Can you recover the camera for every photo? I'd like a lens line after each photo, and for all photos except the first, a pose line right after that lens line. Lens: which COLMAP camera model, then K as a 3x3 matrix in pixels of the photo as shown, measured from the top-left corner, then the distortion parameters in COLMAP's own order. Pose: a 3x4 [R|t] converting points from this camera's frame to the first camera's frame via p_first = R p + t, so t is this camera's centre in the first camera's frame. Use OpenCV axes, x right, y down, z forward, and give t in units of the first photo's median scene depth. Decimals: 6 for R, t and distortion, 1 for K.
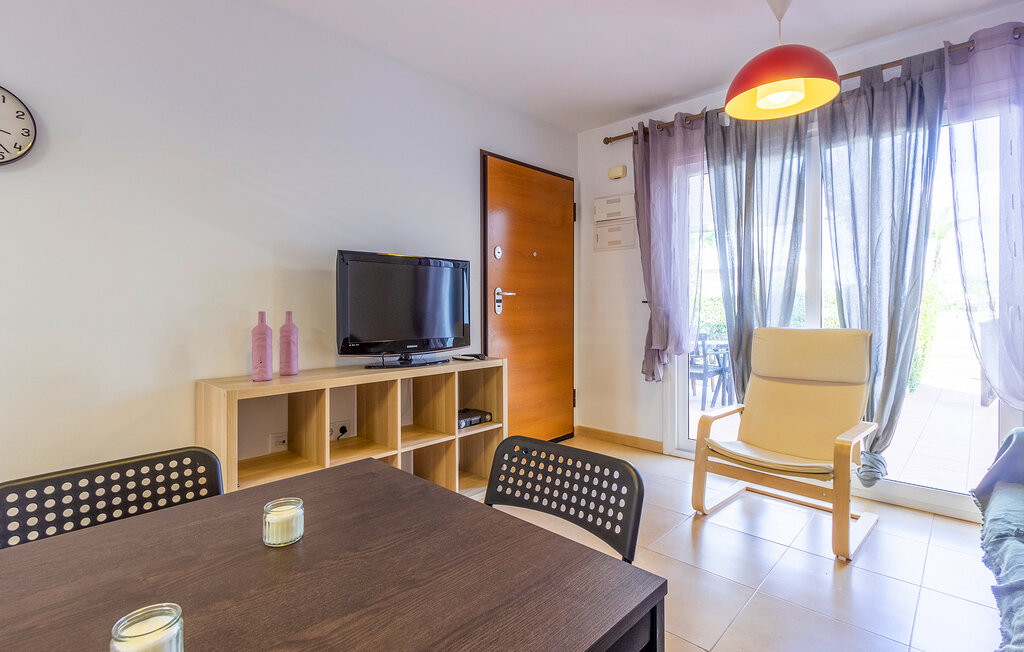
lens RADIAL K [[472.8, 0, 528.2], [0, 472.8, 312.1], [0, 0, 1]] dist [-0.012997, -0.002698]
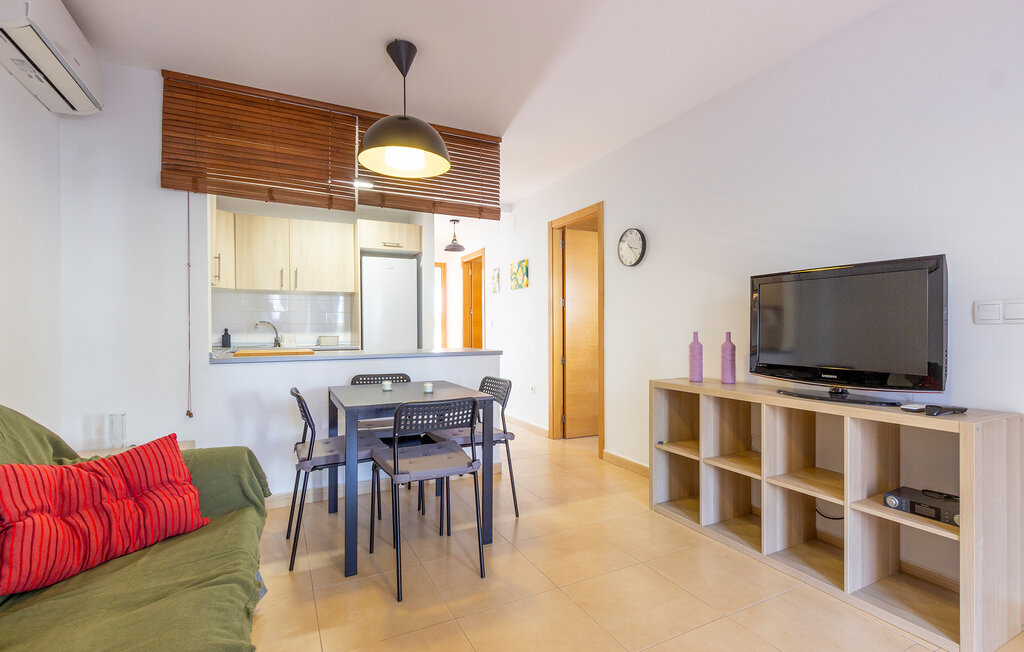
lens RADIAL K [[472.8, 0, 511.9], [0, 472.8, 328.7], [0, 0, 1]] dist [-0.012997, -0.002698]
pose [[-0.350250, 0.004560, -0.936645, 0.787397], [-0.008518, 0.999931, 0.008053, -0.014860], [0.936617, 0.010799, -0.350187, 0.833941]]
